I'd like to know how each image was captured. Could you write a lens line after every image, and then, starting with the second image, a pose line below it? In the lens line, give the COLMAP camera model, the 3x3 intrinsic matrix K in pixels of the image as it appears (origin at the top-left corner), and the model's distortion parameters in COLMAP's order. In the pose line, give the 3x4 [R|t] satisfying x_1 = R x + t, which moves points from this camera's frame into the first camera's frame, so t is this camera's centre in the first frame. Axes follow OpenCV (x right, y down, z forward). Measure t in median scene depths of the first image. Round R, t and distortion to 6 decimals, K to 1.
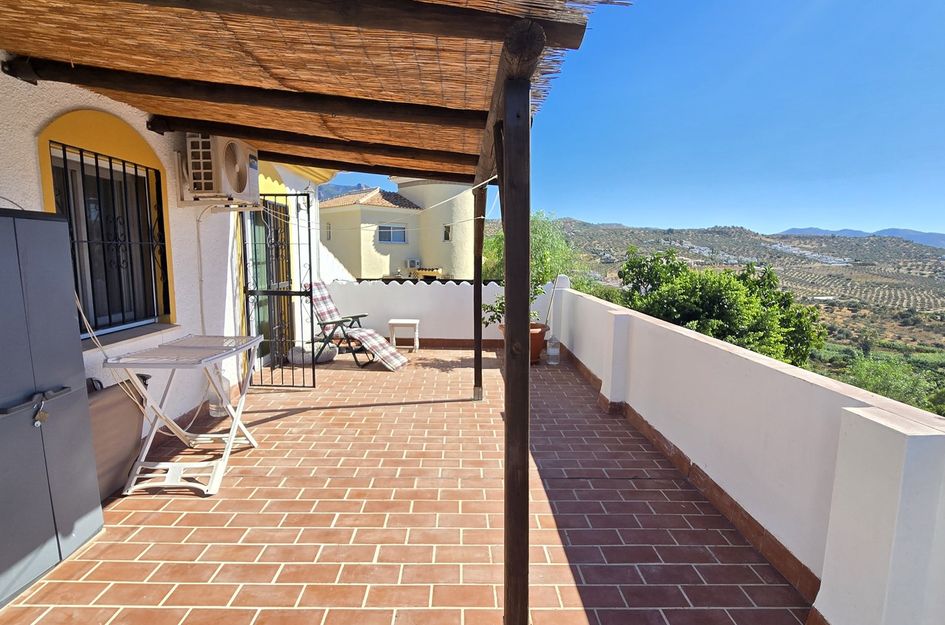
lens RADIAL K [[477.0, 0, 472.5], [0, 477.0, 312.5], [0, 0, 1]] dist [-0.002782, -0.000799]
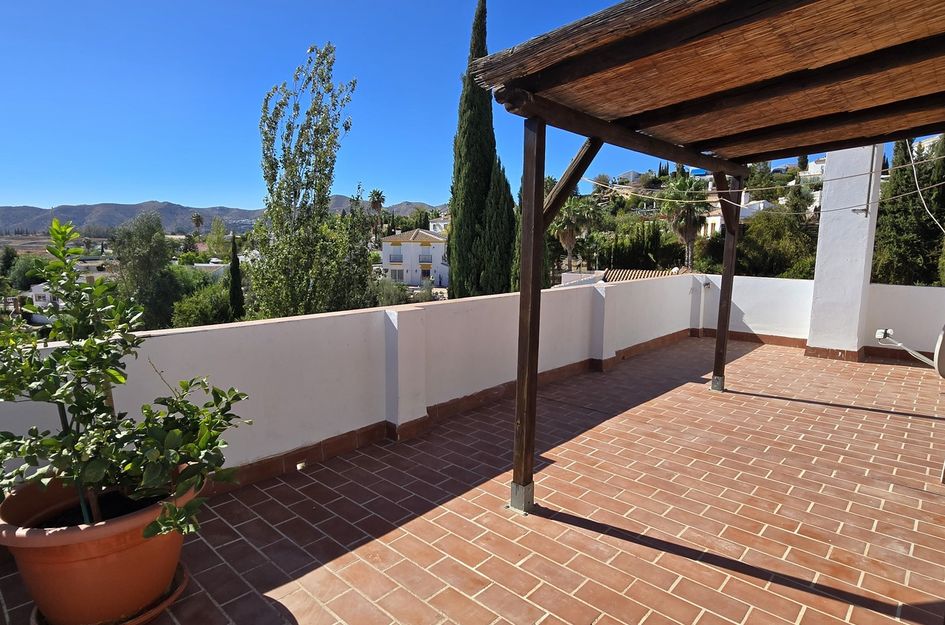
lens RADIAL K [[527.8, 0, 472.5], [0, 527.8, 312.5], [0, 0, 1]] dist [-0.005562, -0.000381]
pose [[-0.711536, -0.116654, 0.692898, -0.426600], [0.070956, 0.969153, 0.236027, -0.219246], [-0.699058, 0.217107, -0.681310, 1.787675]]
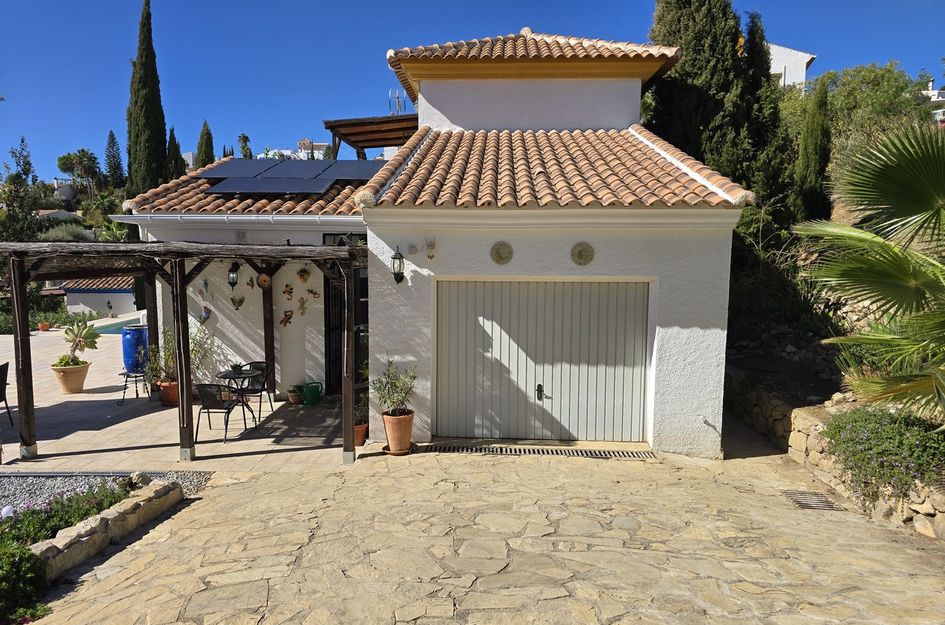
lens RADIAL K [[632.7, 0, 468.6], [0, 632.7, 321.0], [0, 0, 1]] dist [0.055453, -0.054130]
pose [[-0.997269, -0.028556, 0.068112, -1.125086], [-0.010918, 0.969097, 0.246436, -0.152953], [-0.073045, 0.245020, -0.966763, 5.240857]]
